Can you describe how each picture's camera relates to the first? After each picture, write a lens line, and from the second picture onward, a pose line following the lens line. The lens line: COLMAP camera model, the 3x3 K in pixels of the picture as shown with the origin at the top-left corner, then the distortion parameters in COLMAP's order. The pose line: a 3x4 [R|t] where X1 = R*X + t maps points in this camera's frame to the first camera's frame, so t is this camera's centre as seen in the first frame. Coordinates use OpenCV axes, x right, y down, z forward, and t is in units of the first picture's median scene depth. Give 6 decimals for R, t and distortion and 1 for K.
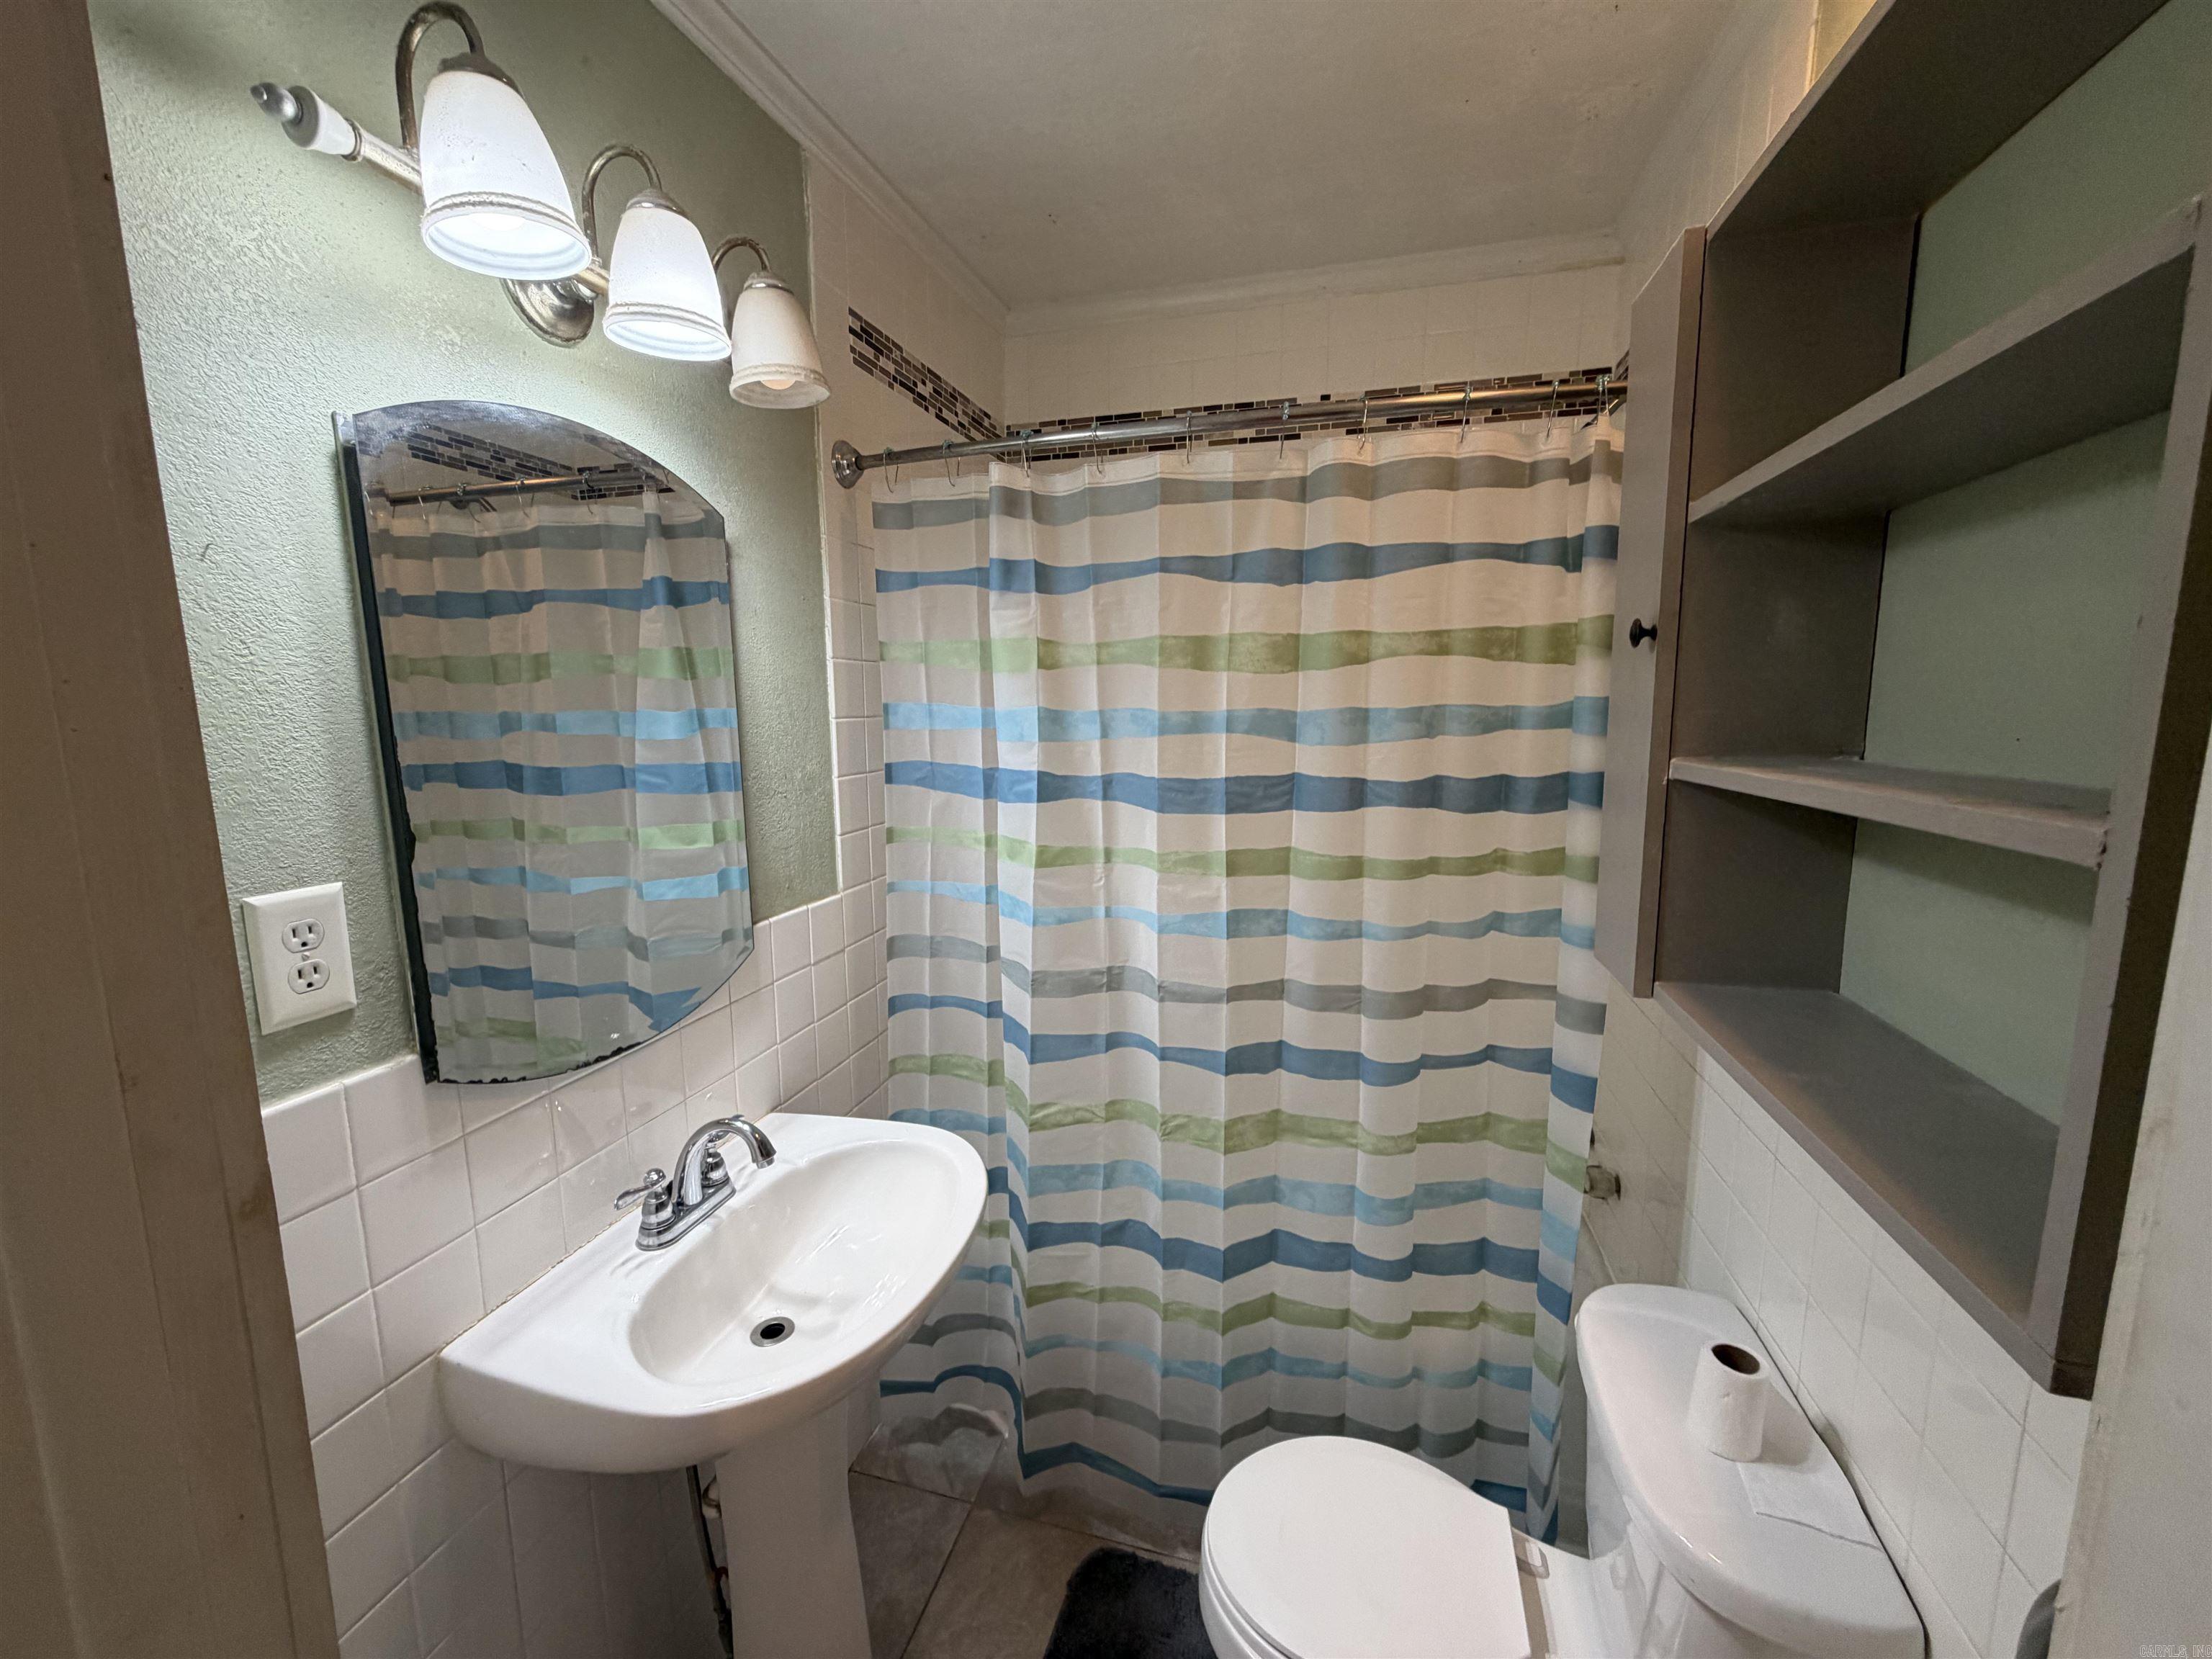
lens RADIAL K [[874.4, 0, 1099.5], [0, 874.4, 831.0], [0, 0, 1]] dist [0.000537, -0.000088]
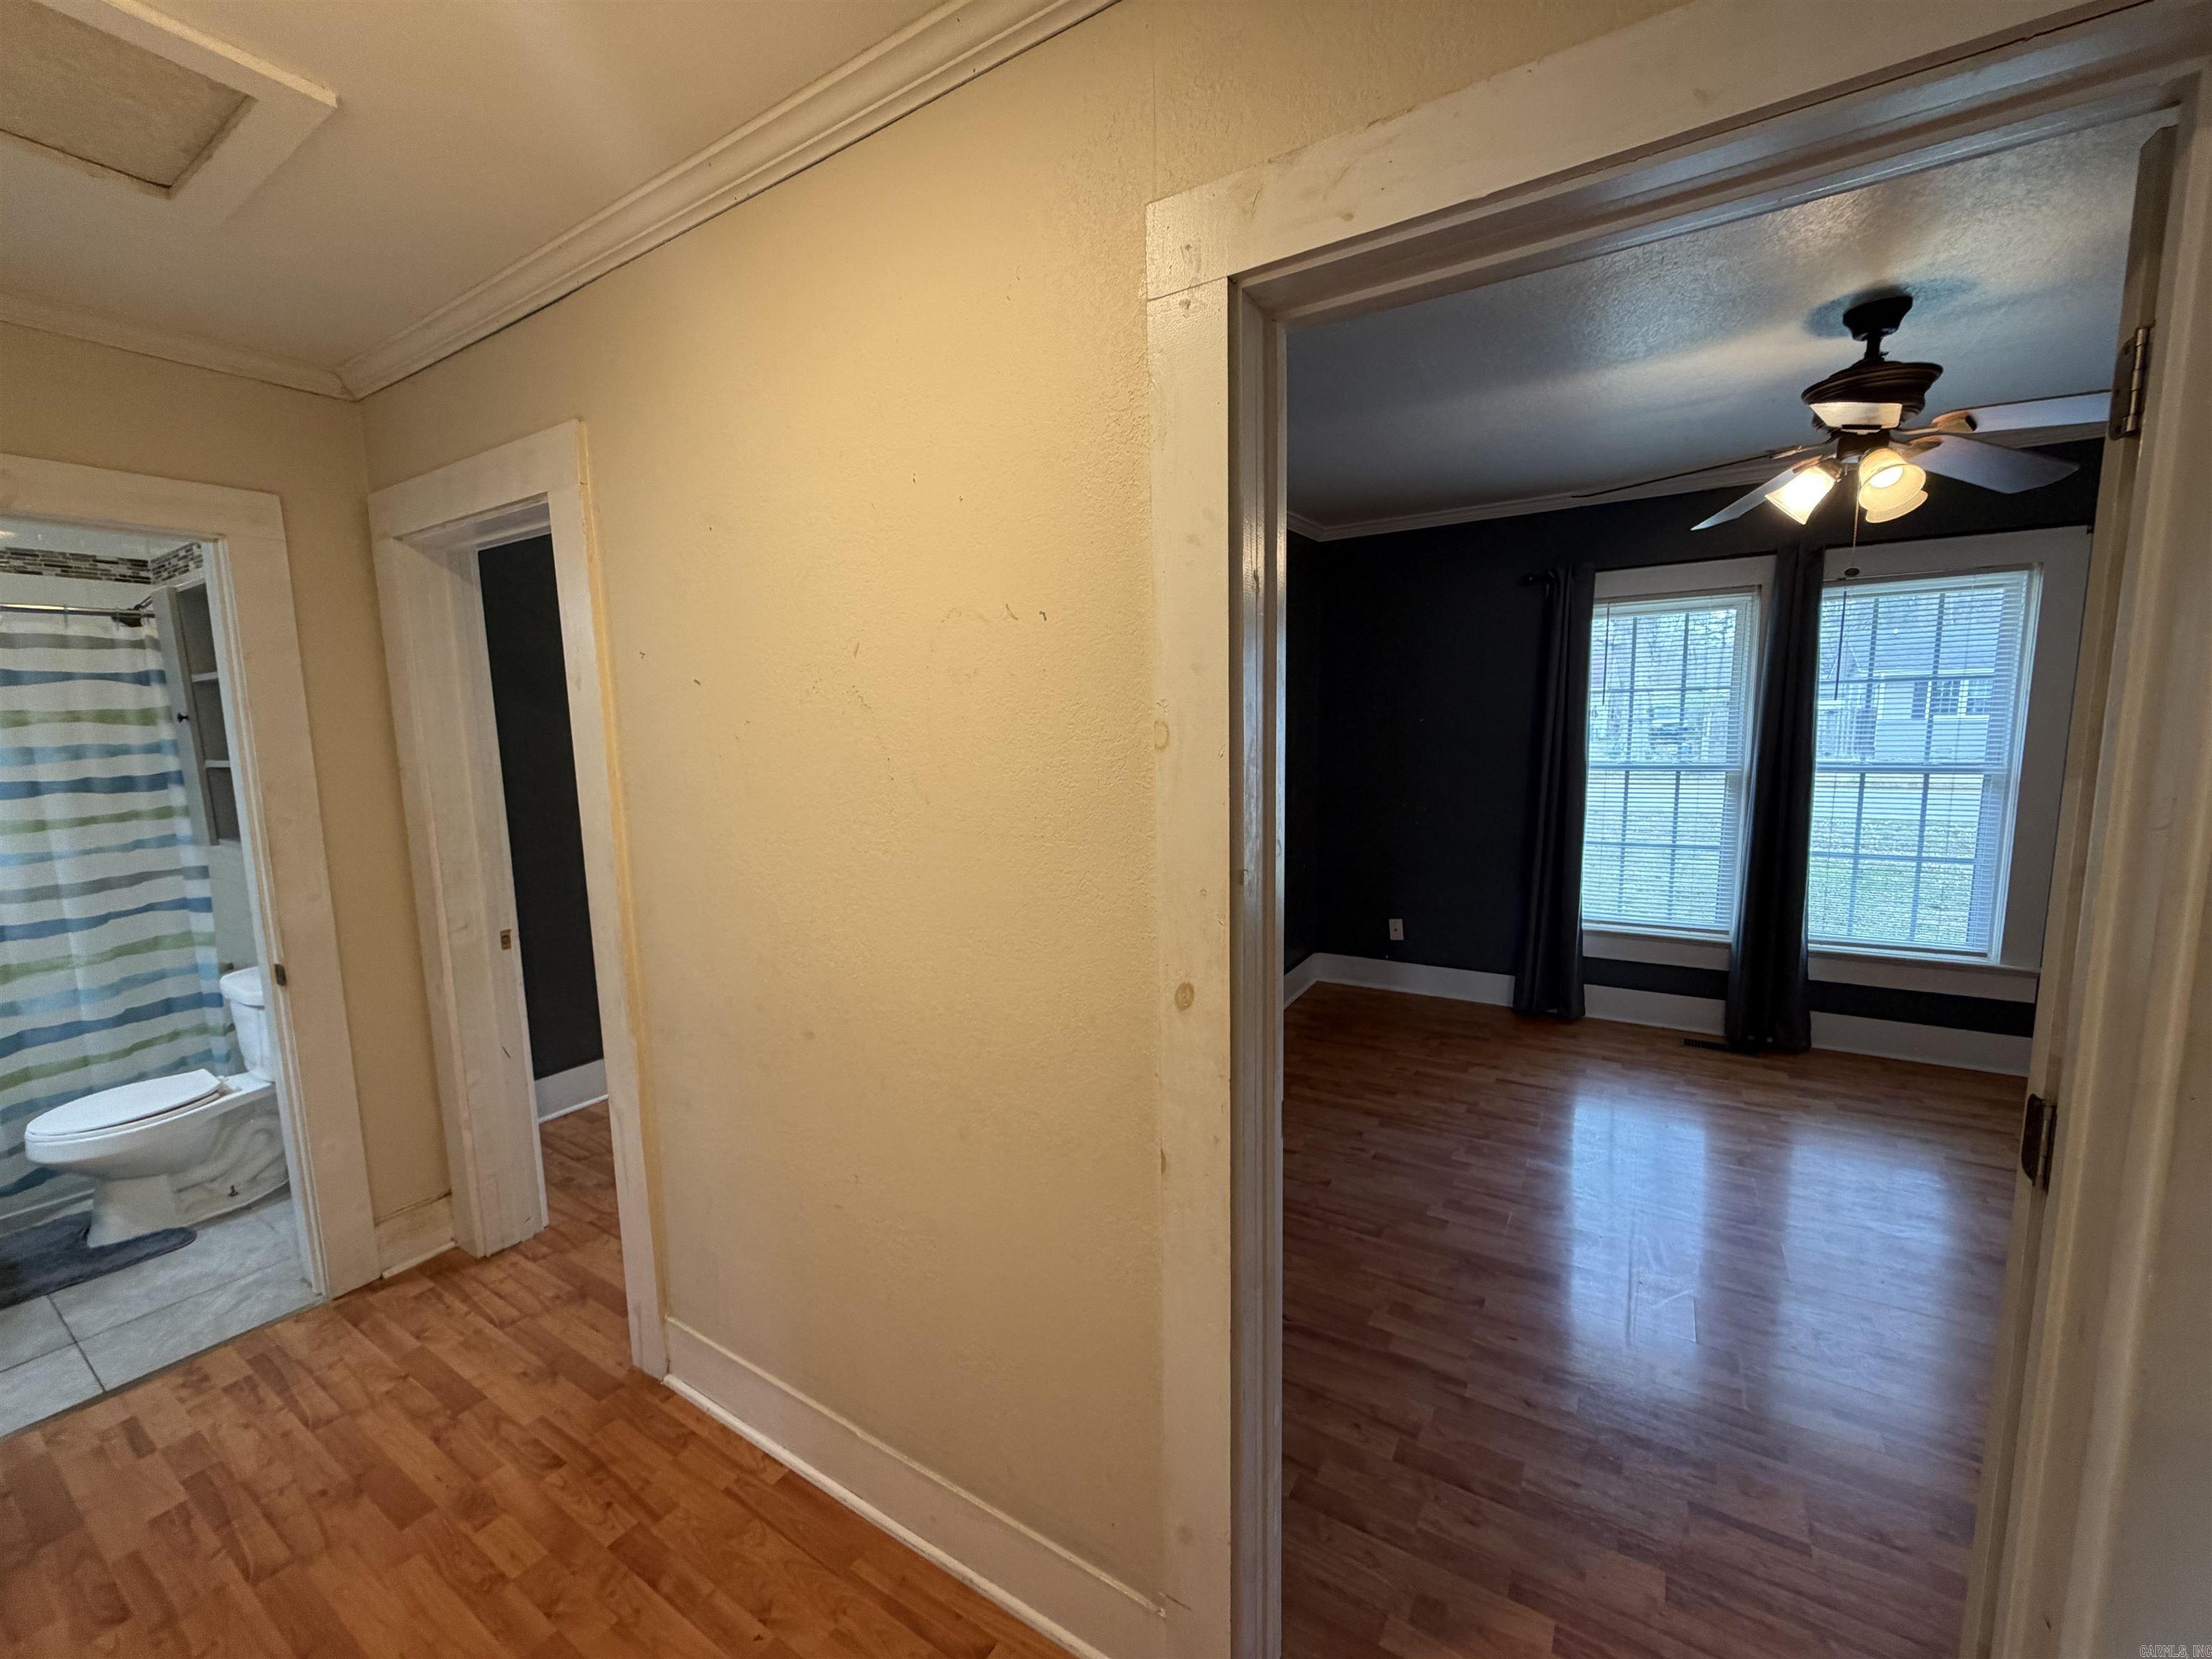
lens RADIAL K [[874.4, 0, 1099.5], [0, 874.4, 831.0], [0, 0, 1]] dist [0.000537, -0.000088]
pose [[0.276304, -0.120460, 0.953491, -0.981568], [0.156497, 0.984512, 0.079029, 0.282755], [-0.948243, 0.127383, 0.290876, -1.950540]]
